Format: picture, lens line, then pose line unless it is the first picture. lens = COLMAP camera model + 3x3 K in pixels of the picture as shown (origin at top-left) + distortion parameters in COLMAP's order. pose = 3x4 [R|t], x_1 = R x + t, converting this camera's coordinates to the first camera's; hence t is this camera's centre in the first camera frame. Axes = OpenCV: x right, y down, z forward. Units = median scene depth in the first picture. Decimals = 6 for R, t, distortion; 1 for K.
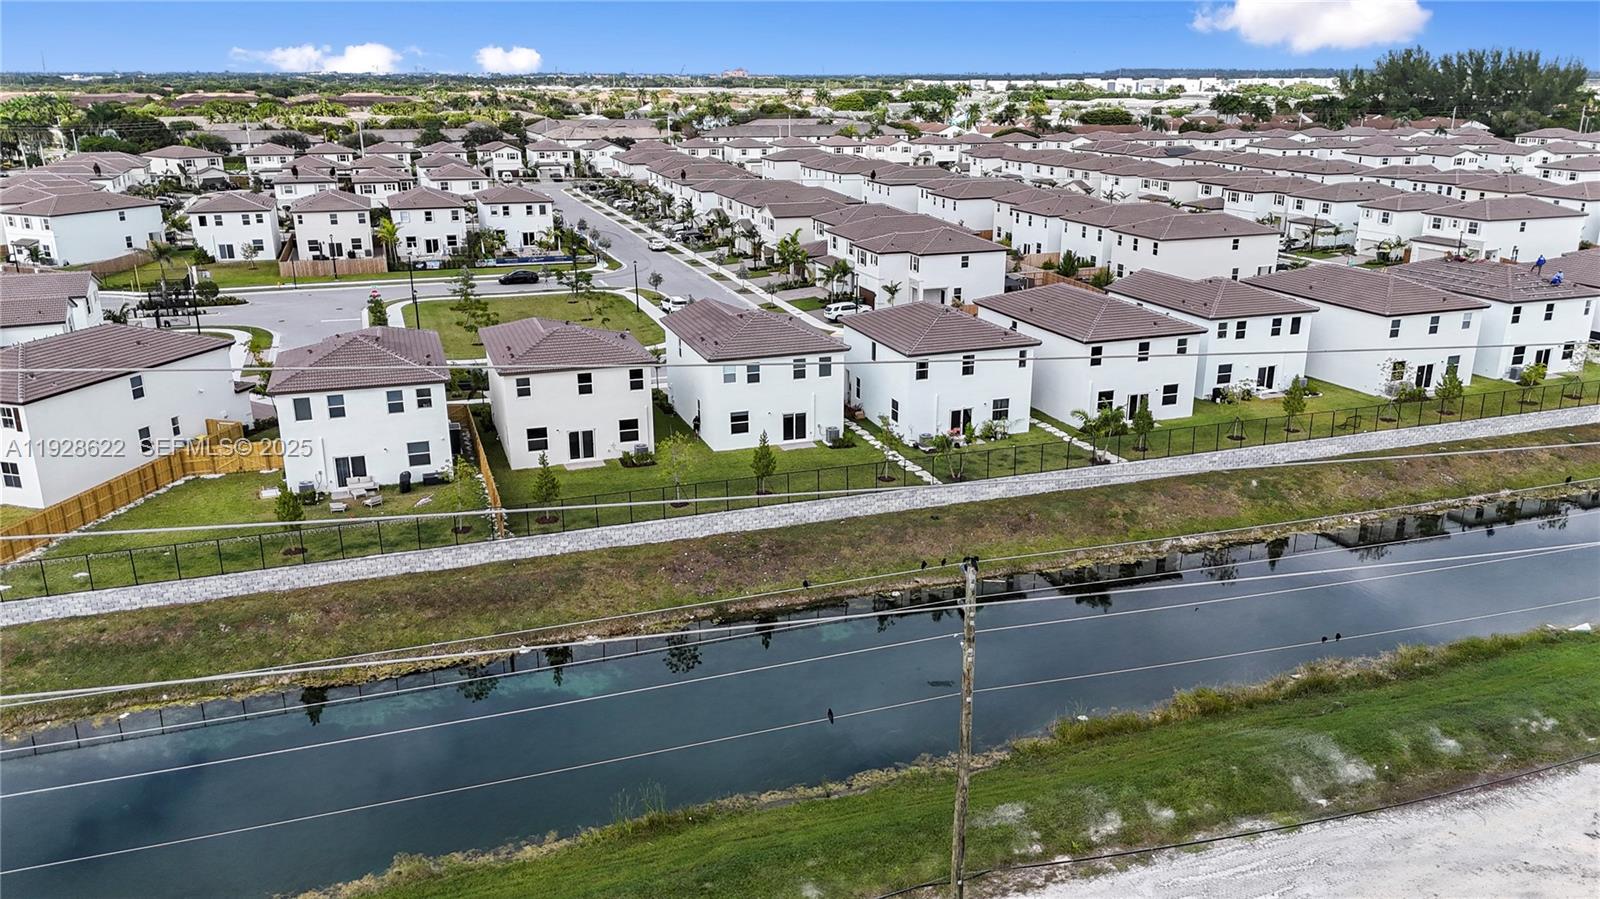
lens RADIAL K [[1172.5, 0, 800.0], [0, 1172.5, 449.5], [0, 0, 1]] dist [0.095788, -0.115385]
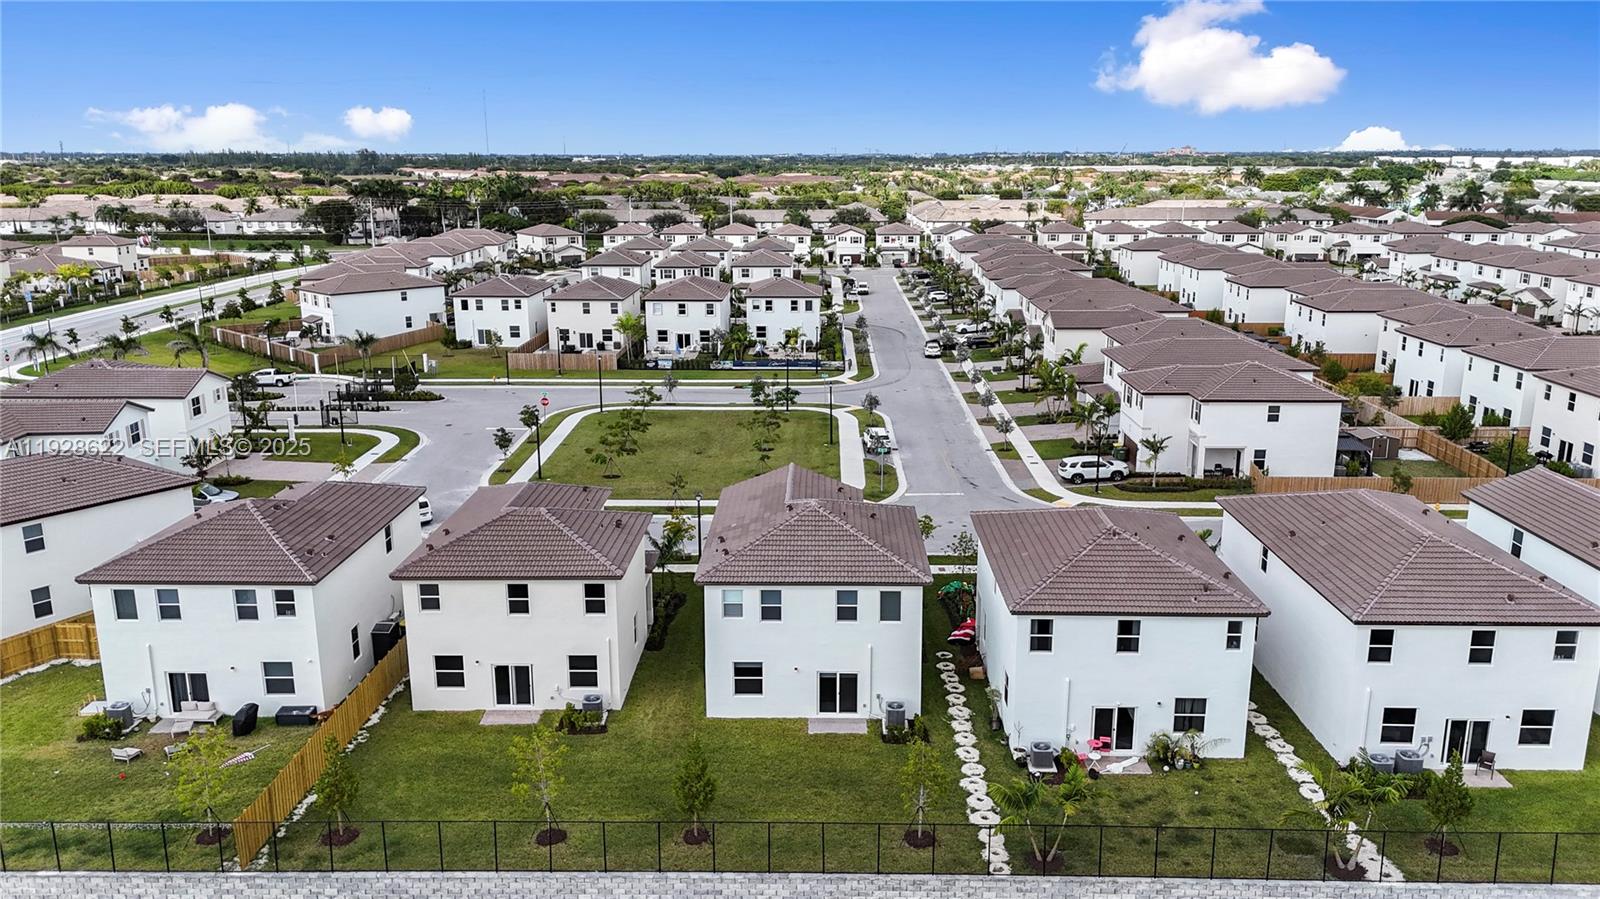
lens RADIAL K [[1172.5, 0, 800.0], [0, 1172.5, 449.5], [0, 0, 1]] dist [0.095788, -0.115385]
pose [[0.936725, 0.084605, -0.339688, 0.101864], [-0.105356, 0.993501, -0.043082, -0.067864], [0.333836, 0.076144, 0.939551, 0.213174]]
